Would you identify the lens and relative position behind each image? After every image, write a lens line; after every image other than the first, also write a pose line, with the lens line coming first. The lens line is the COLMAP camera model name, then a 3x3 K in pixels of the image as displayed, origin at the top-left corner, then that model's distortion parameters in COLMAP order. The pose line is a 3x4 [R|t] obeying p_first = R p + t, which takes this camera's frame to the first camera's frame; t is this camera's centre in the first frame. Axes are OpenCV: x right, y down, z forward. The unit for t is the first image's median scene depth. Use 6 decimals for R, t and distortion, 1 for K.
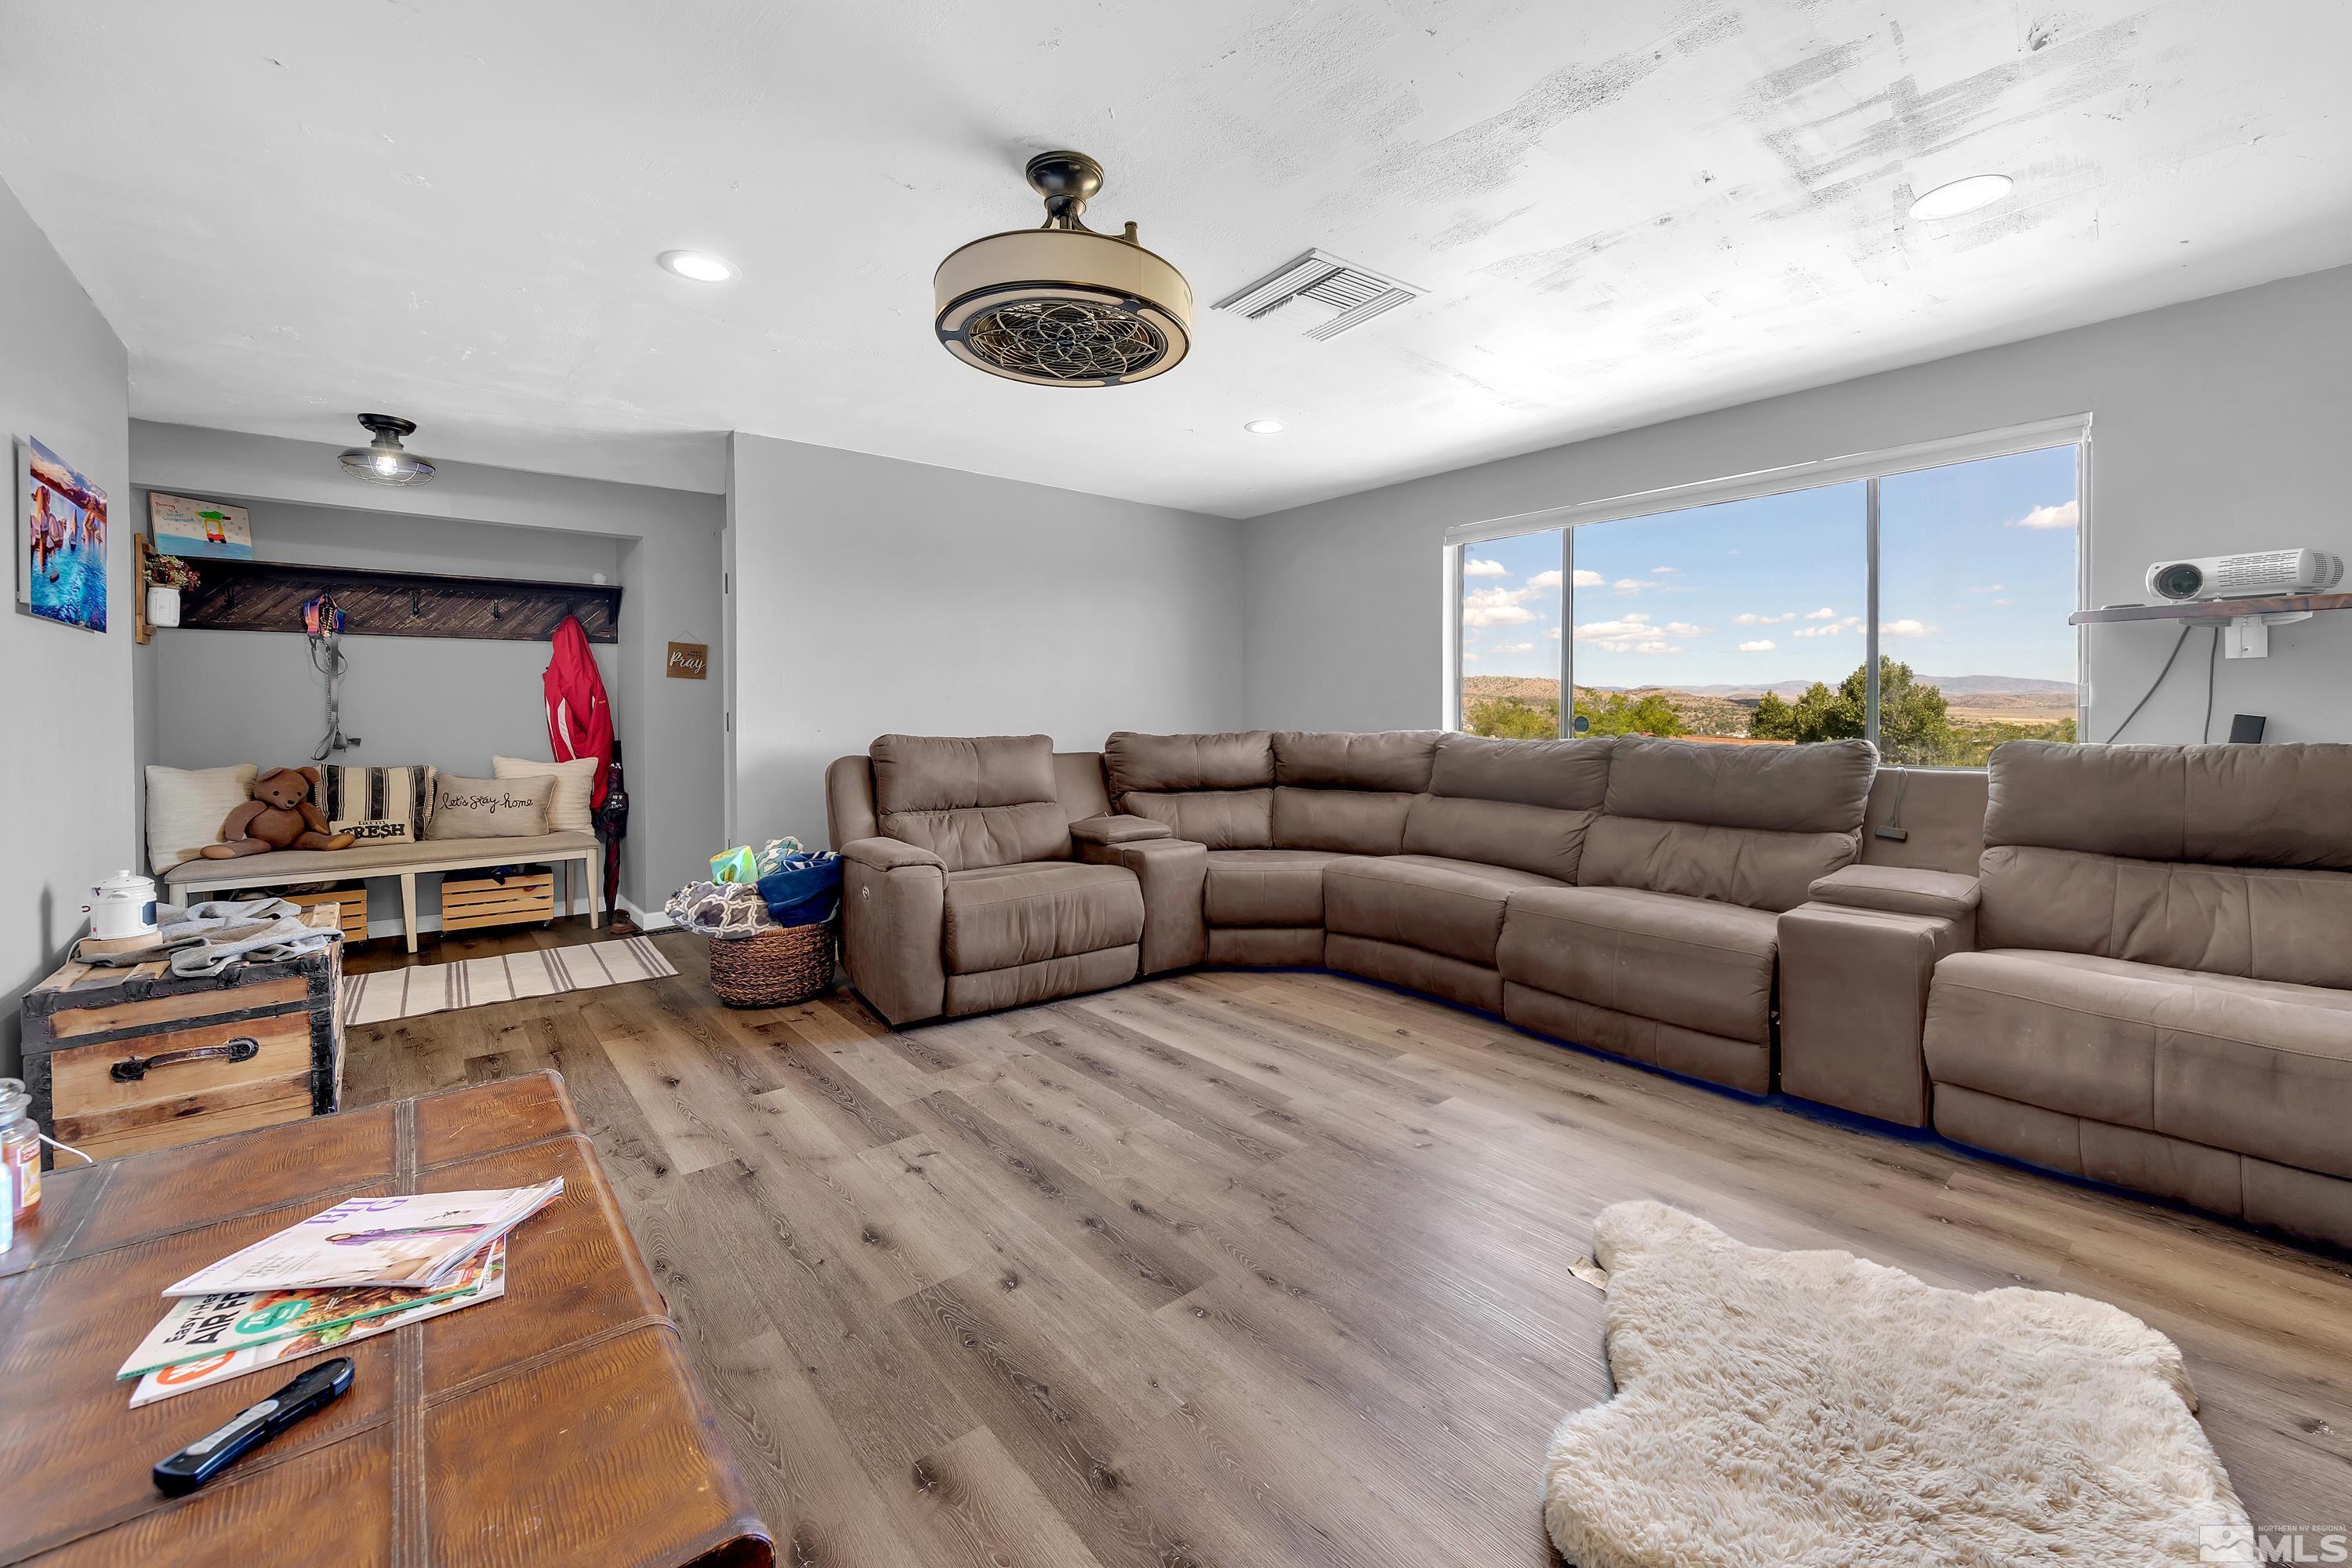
lens RADIAL K [[941.1, 0, 1176.6], [0, 941.1, 706.6], [0, 0, 1]] dist [-0.000245, -0.000192]
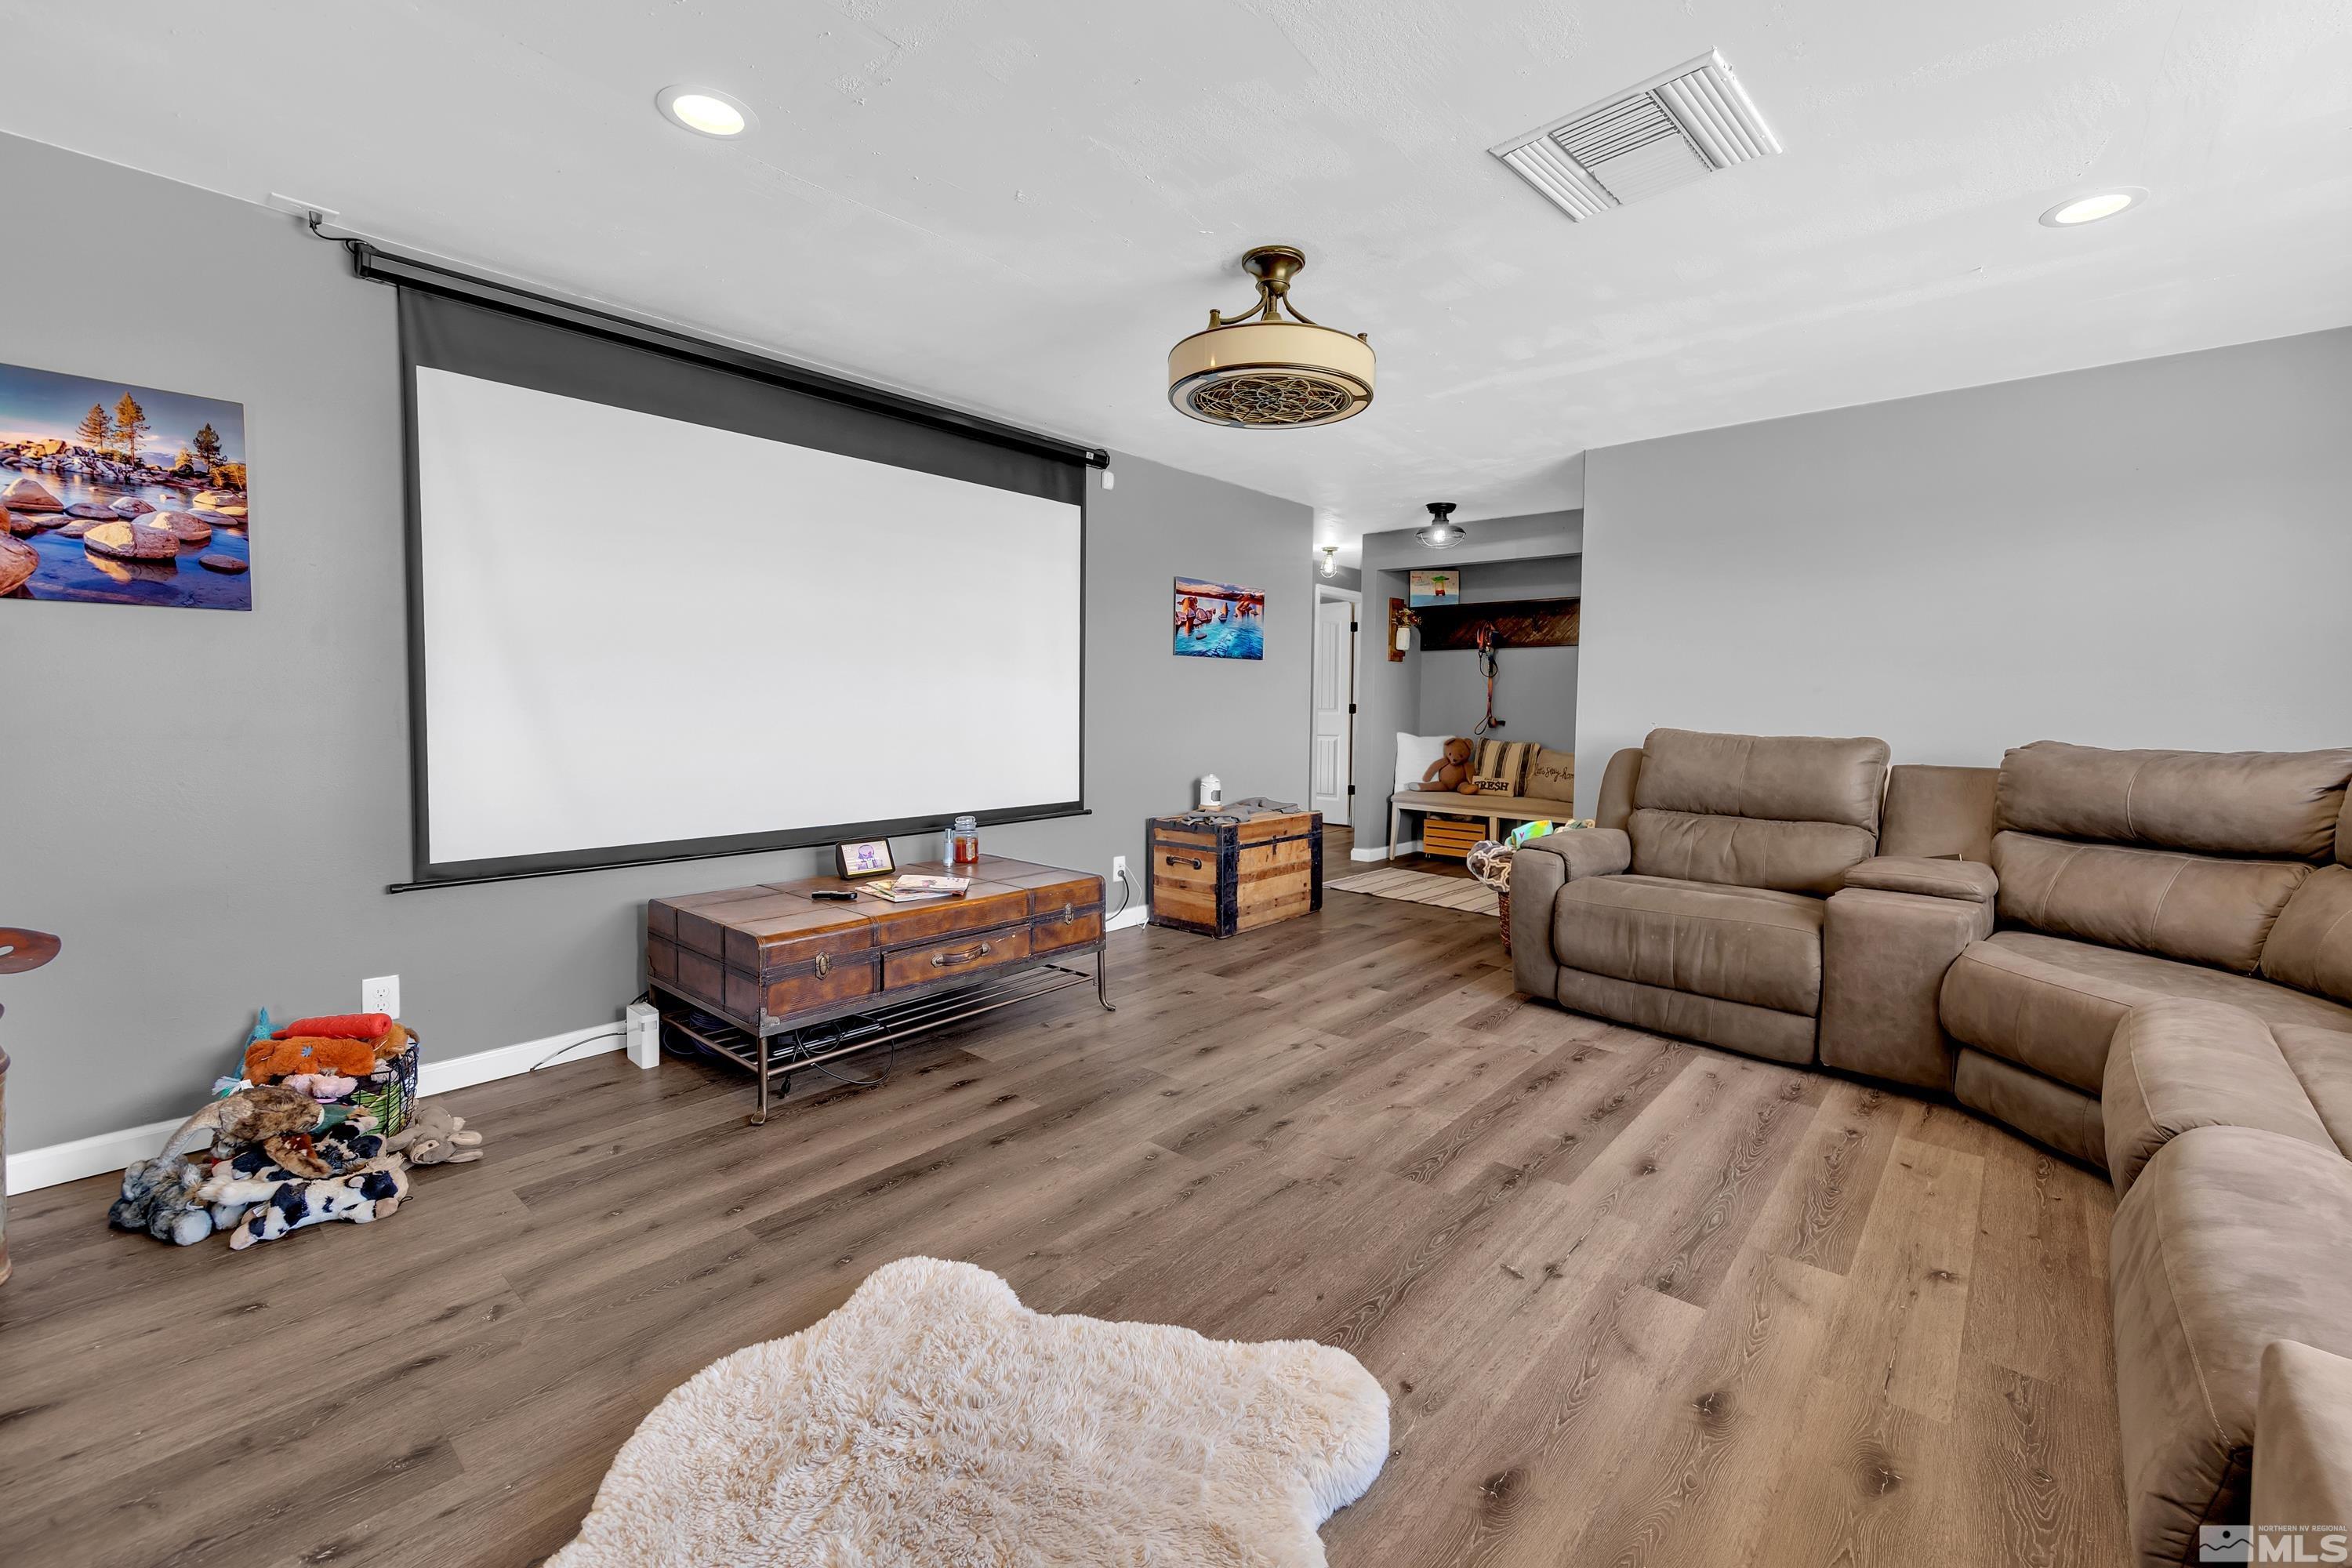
lens RADIAL K [[941.1, 0, 1176.6], [0, 941.1, 706.6], [0, 0, 1]] dist [-0.000245, -0.000192]
pose [[0.154910, 0.011824, -0.987858, 0.776881], [-0.007261, 0.999915, 0.010830, 0.000646], [0.987902, 0.005495, 0.154983, 0.487577]]
